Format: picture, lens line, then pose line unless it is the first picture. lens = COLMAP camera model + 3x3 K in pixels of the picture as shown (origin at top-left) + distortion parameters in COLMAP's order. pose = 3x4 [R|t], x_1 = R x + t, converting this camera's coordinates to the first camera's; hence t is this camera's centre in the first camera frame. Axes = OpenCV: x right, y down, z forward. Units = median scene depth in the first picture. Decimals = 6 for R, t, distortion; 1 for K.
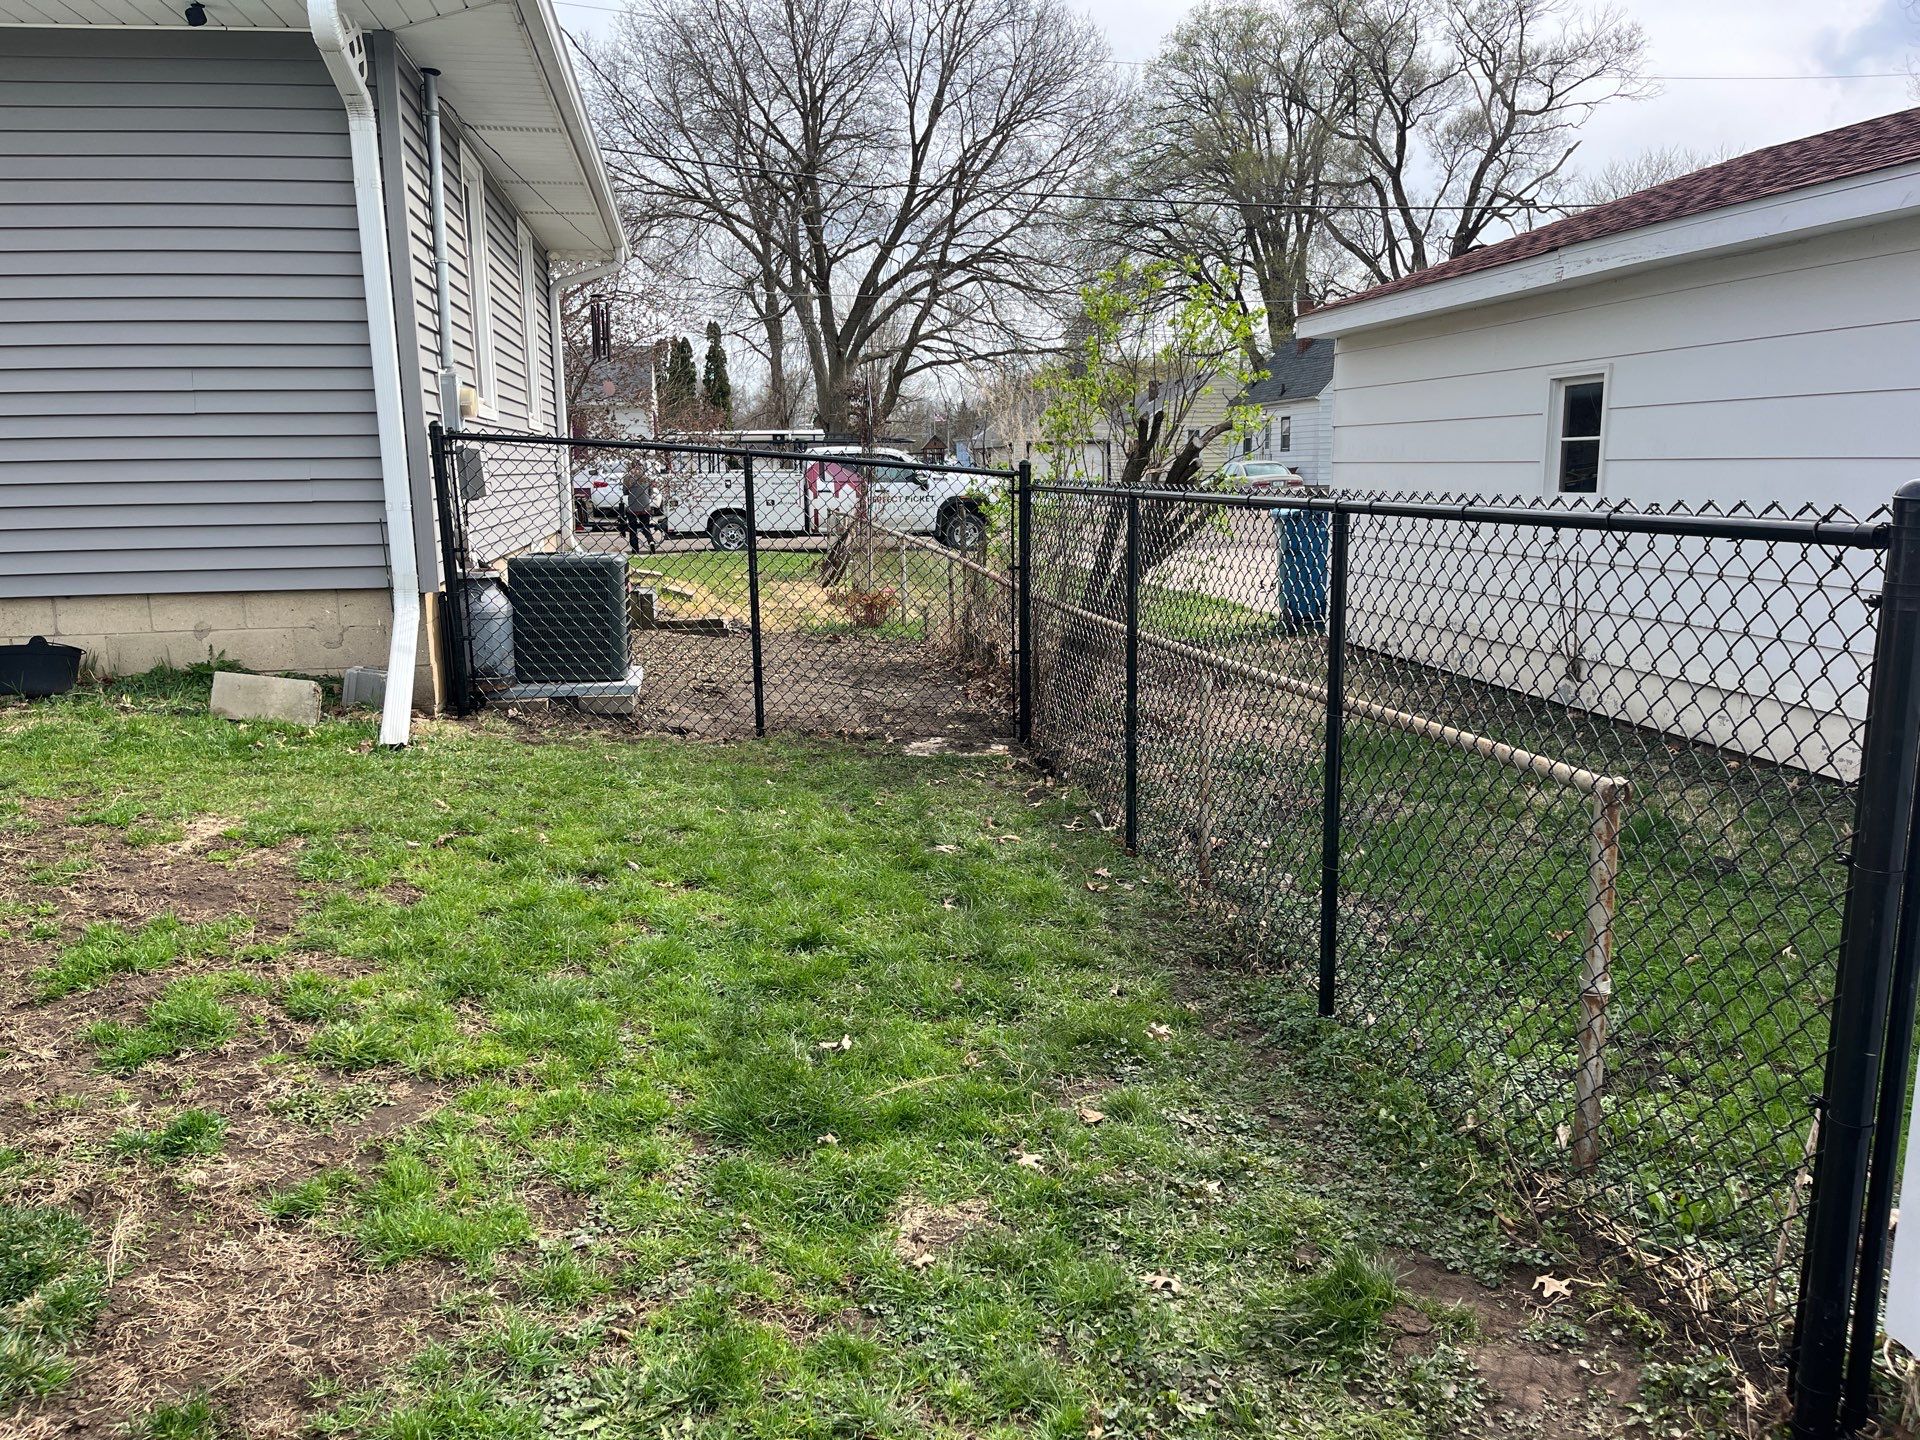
lens RADIAL K [[1451.5, 0, 960.0], [0, 1451.5, 720.0], [0, 0, 1]] dist [0.059907, -0.073532]
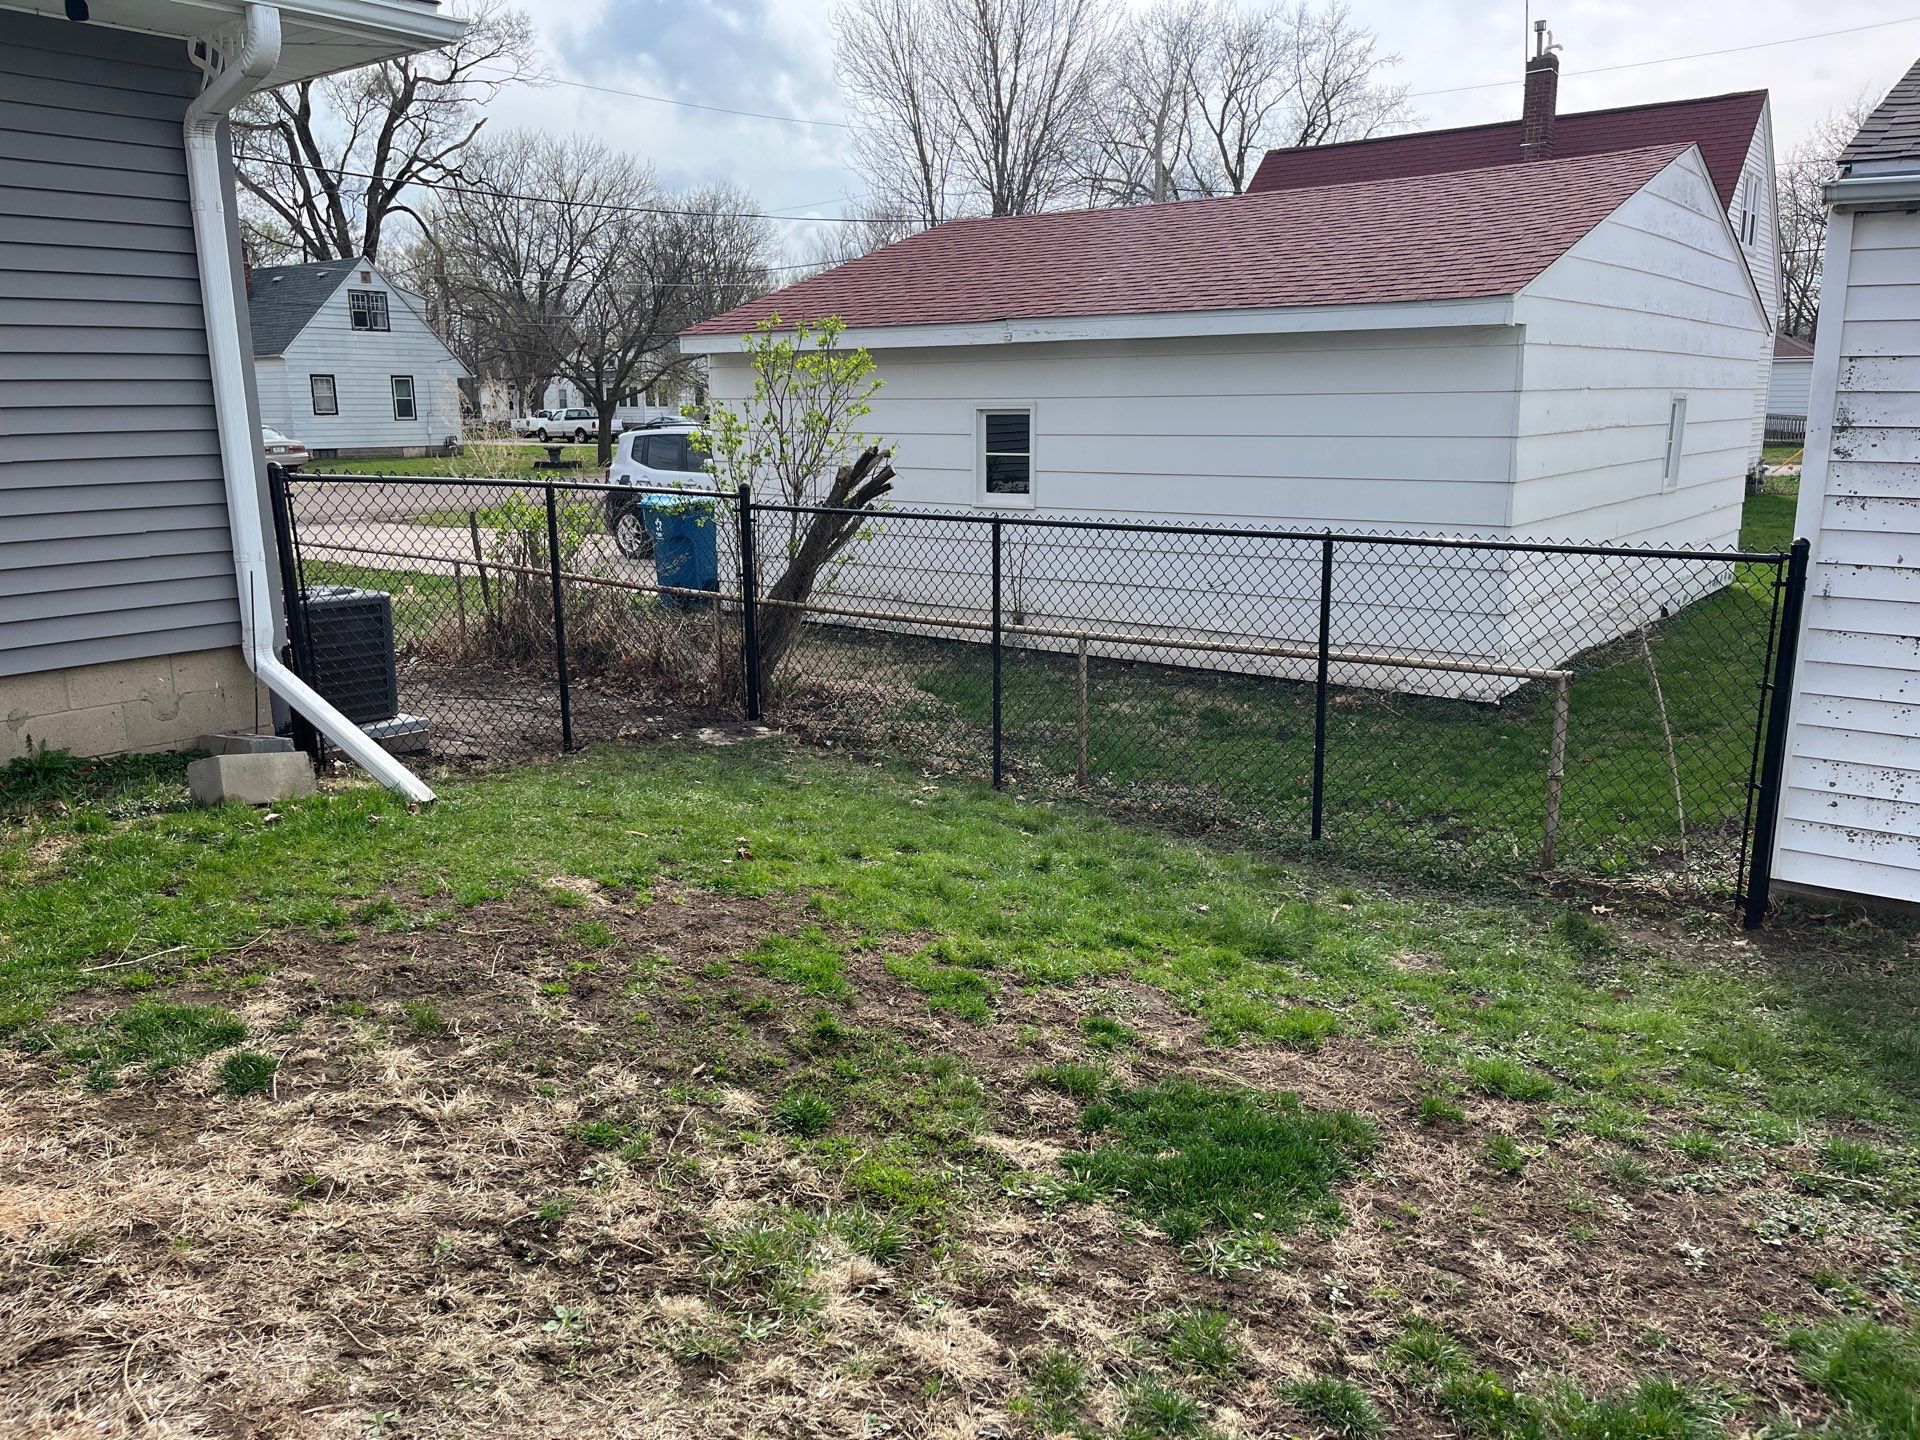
lens RADIAL K [[1451.5, 0, 960.0], [0, 1451.5, 720.0], [0, 0, 1]] dist [0.059907, -0.073532]
pose [[0.732350, -0.134770, 0.667458, -0.580002], [0.112898, 0.990683, 0.076160, -0.054094], [-0.671504, 0.019579, 0.740742, 0.014268]]
